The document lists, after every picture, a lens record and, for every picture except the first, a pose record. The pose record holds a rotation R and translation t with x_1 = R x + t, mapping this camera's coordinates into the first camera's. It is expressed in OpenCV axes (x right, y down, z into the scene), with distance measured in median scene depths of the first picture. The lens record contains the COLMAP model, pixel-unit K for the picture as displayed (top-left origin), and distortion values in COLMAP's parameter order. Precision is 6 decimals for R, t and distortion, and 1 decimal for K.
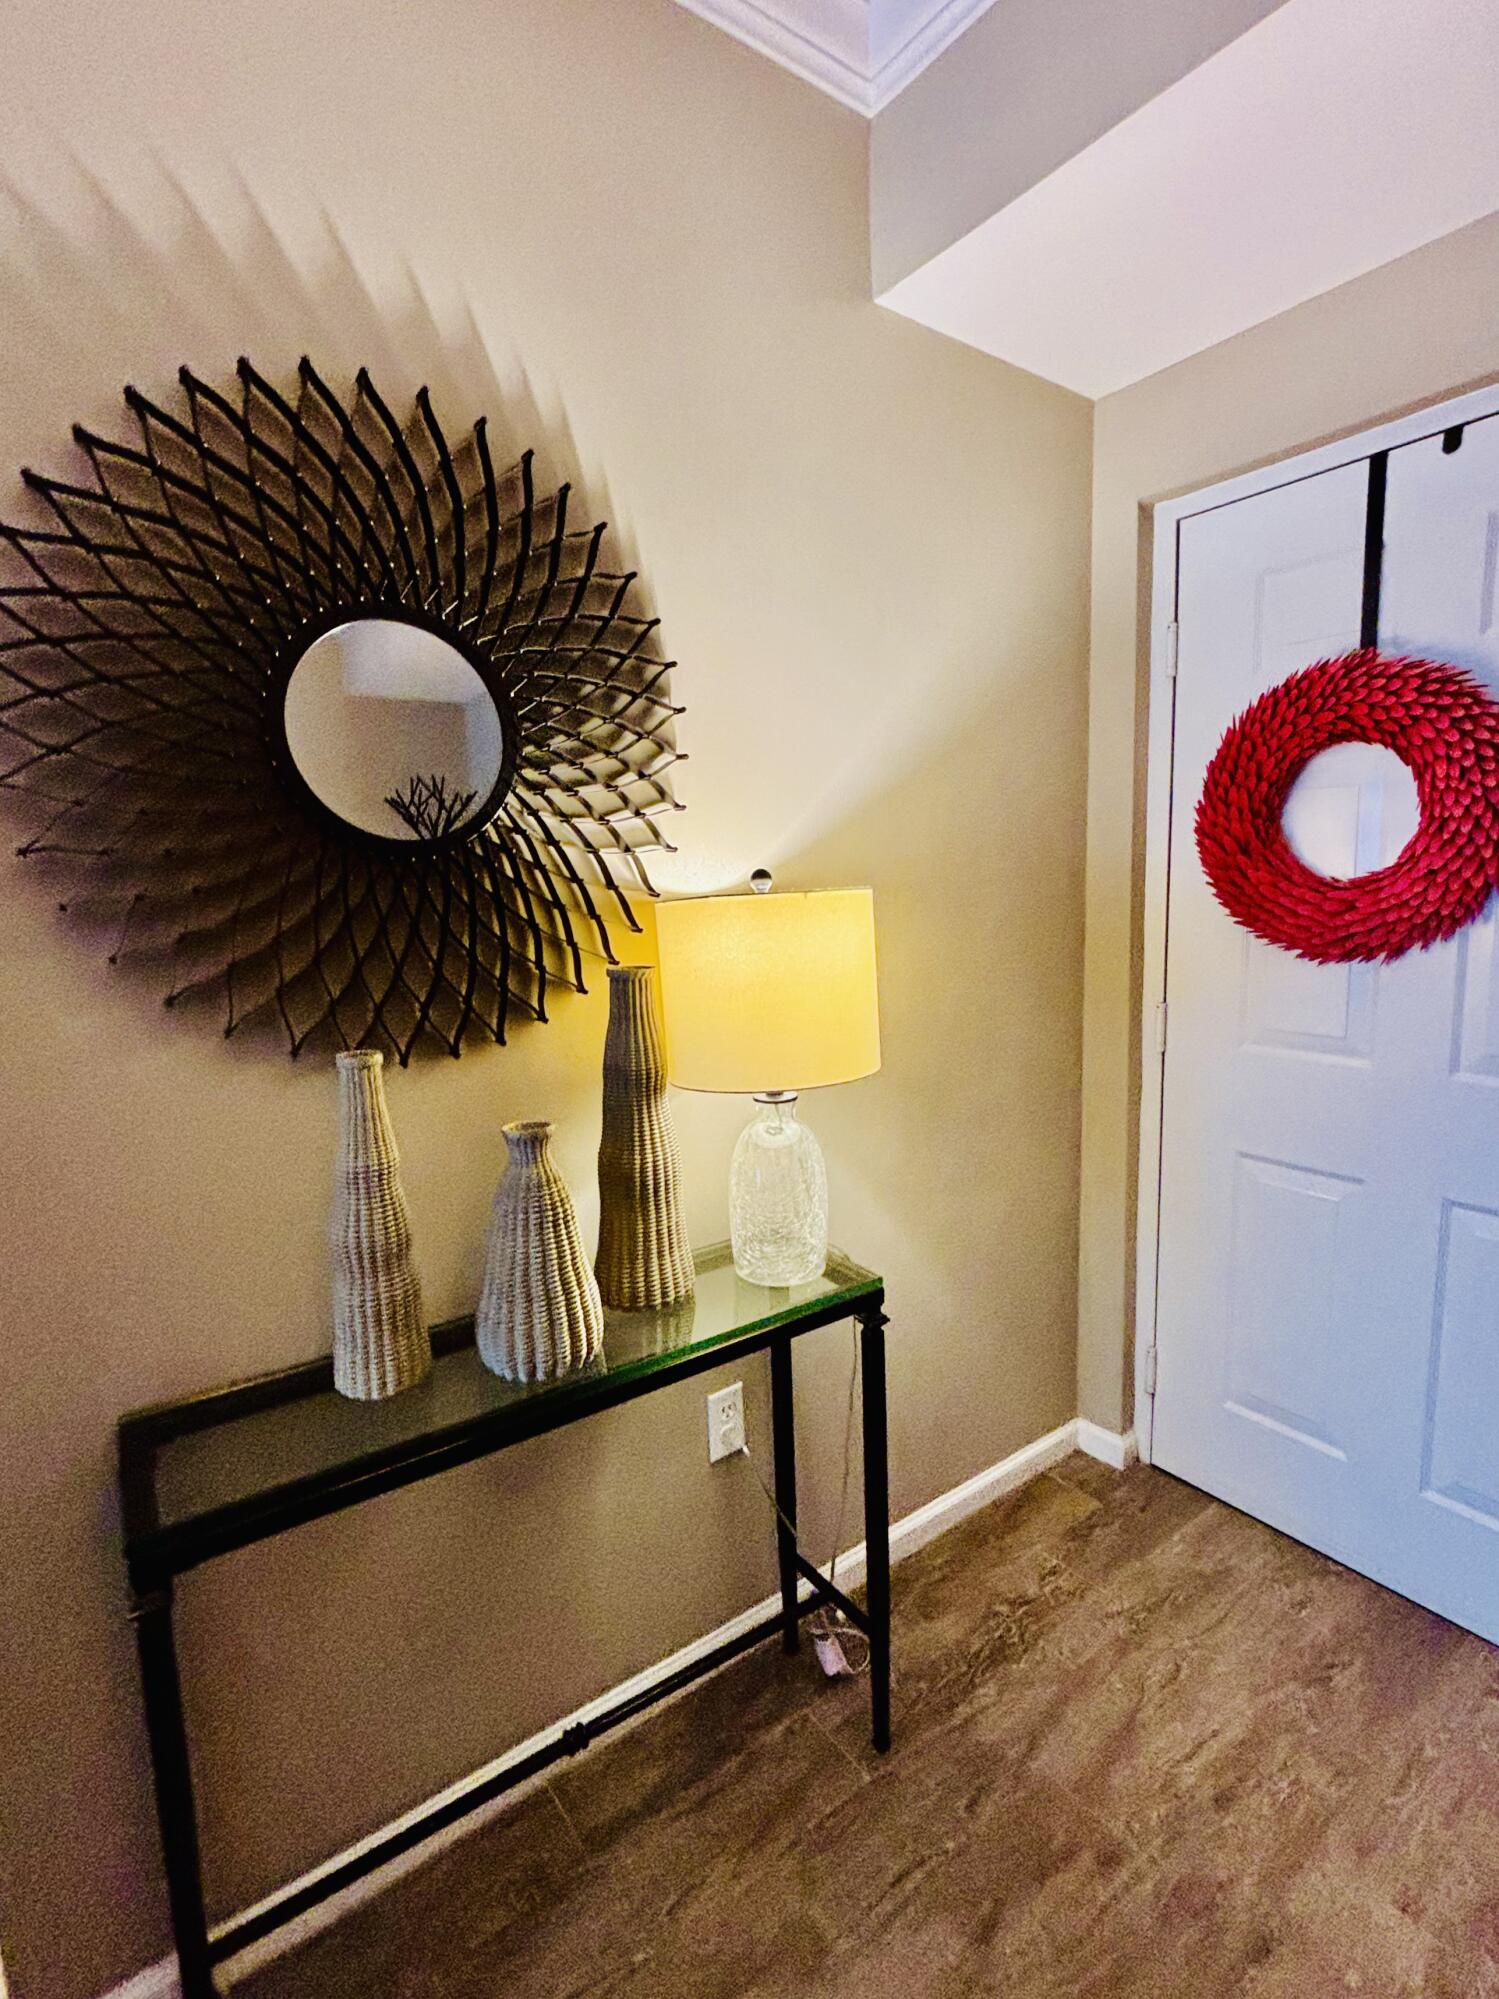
lens RADIAL K [[879.9, 0, 749.5], [0, 879.9, 999.5], [0, 0, 1]] dist [0.001684, 0.000156]
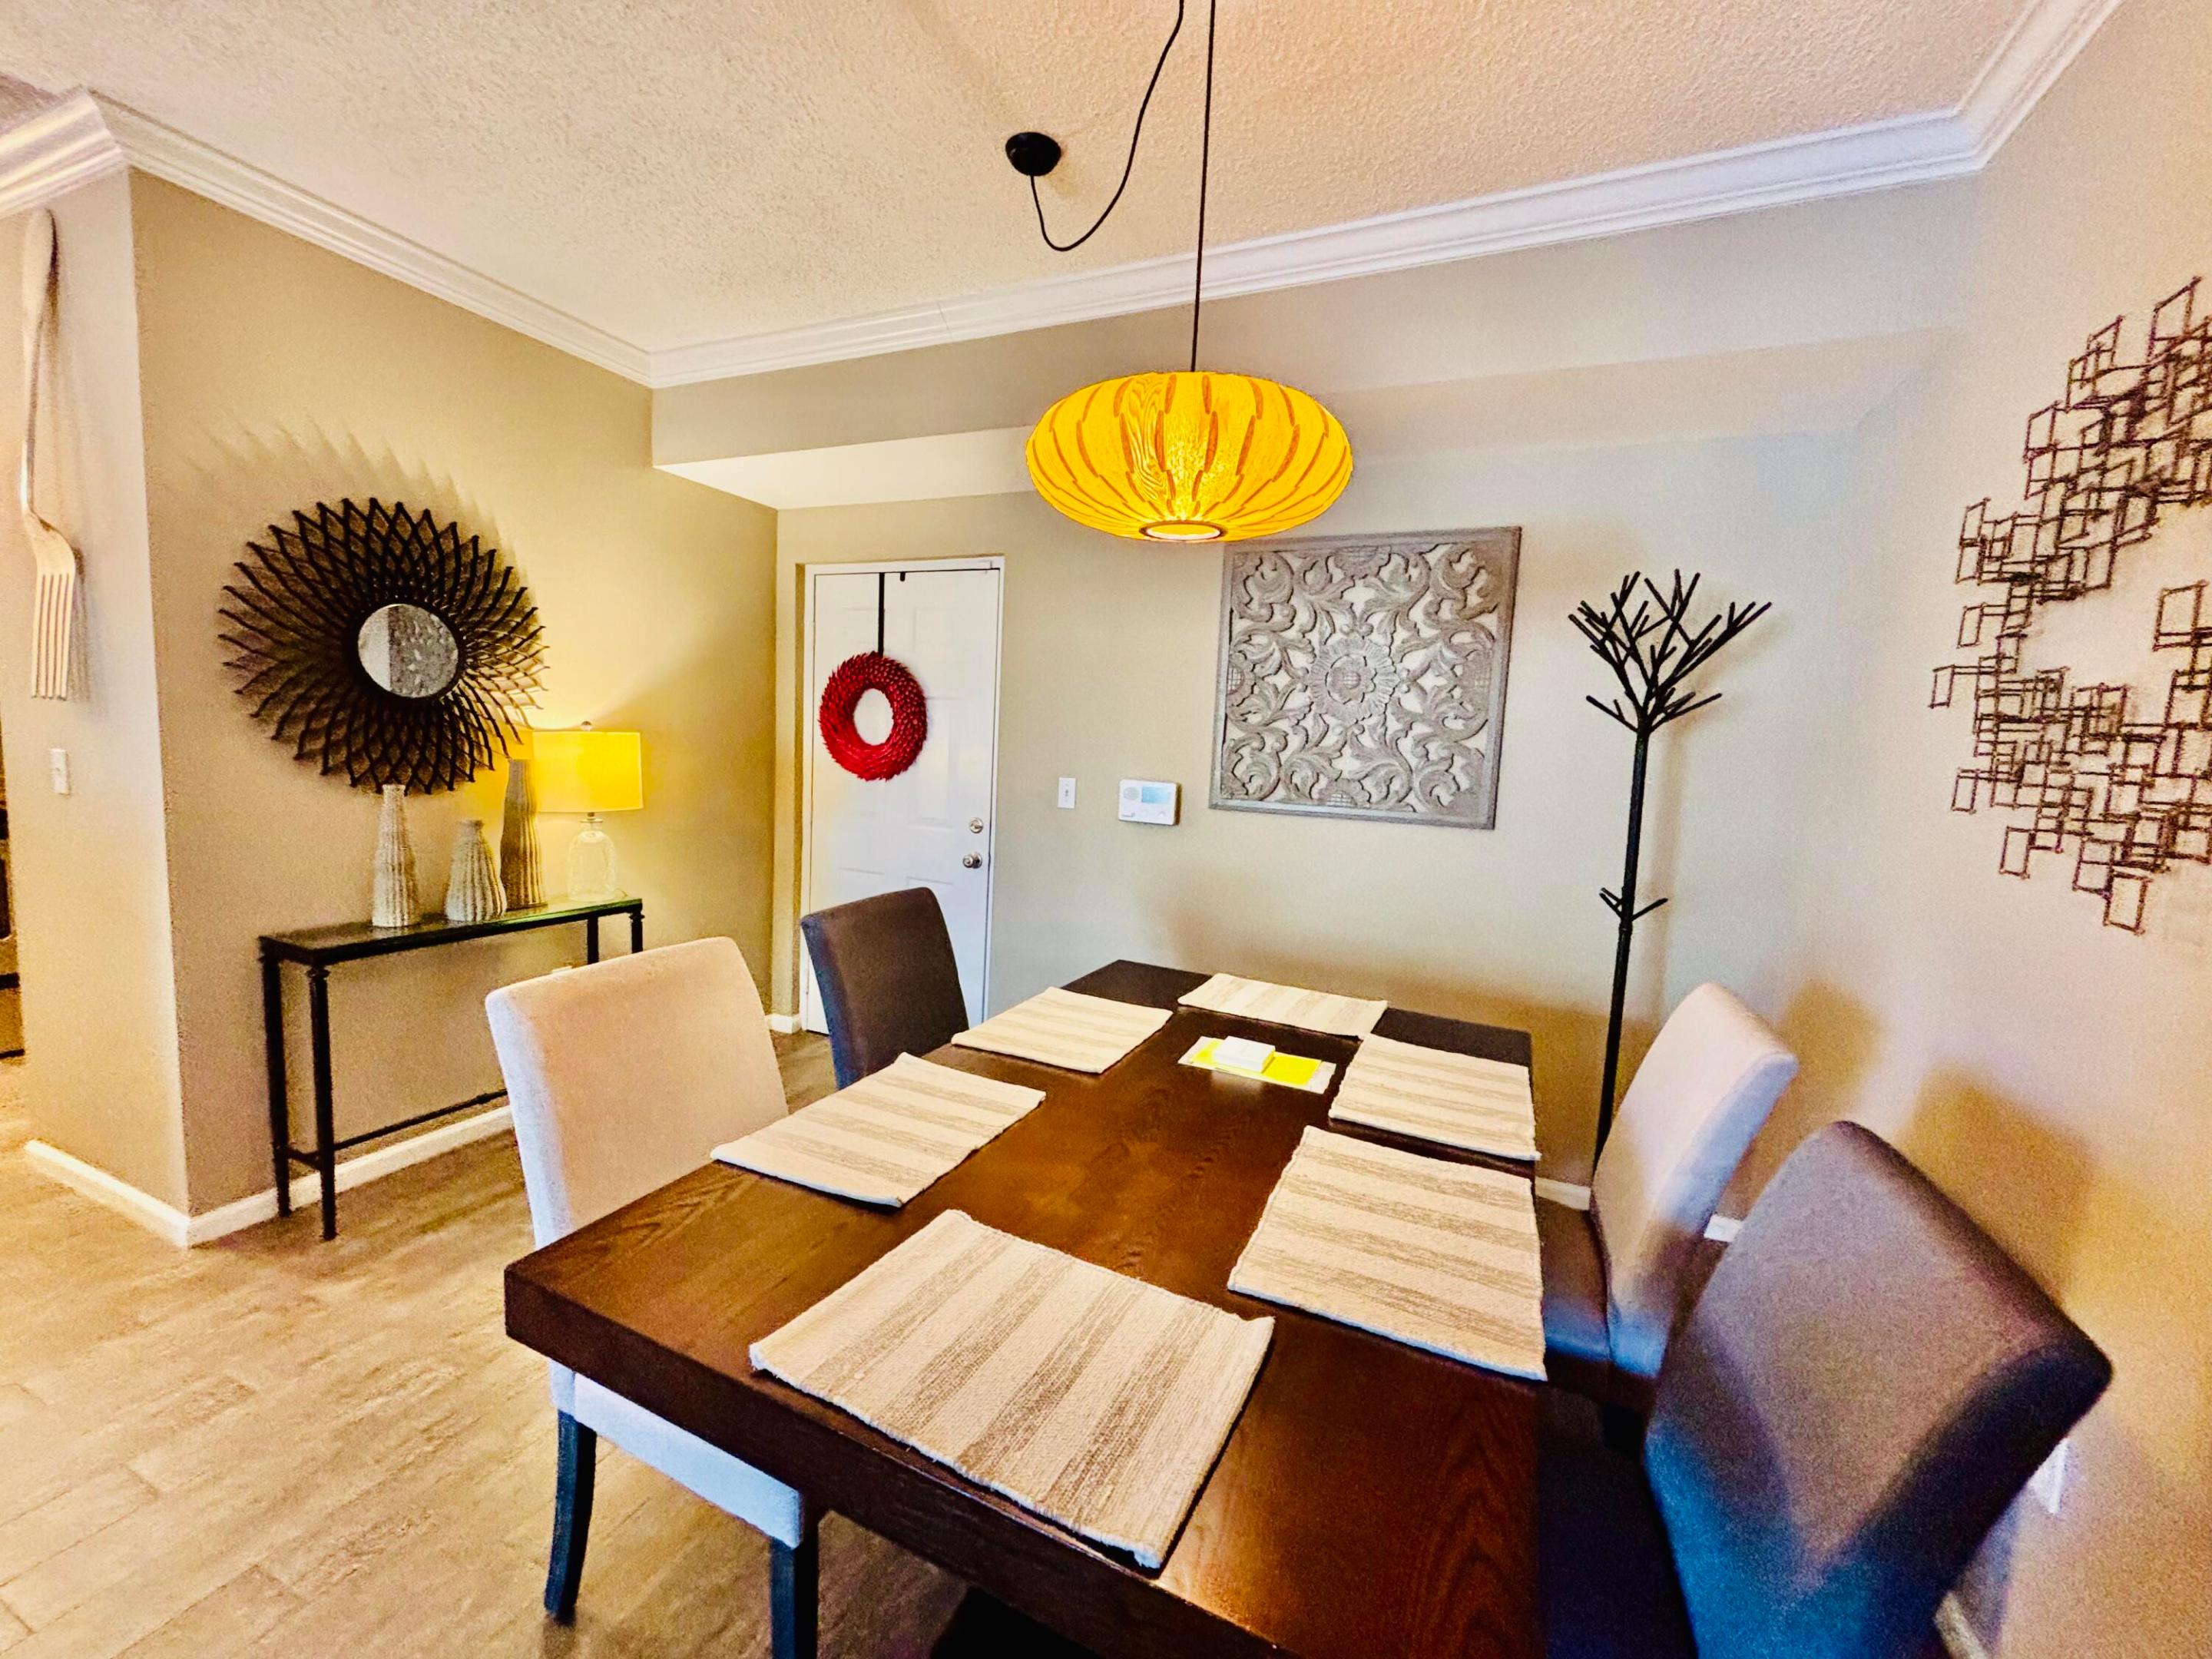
lens RADIAL K [[868.9, 0, 1106.0], [0, 868.9, 829.5], [0, 0, 1]] dist [0.001563, 0.000196]
pose [[0.850321, 0.022144, 0.525798, -0.023307], [-0.009649, 0.999602, -0.026494, 0.192084], [-0.526176, 0.017455, 0.850197, -1.725549]]
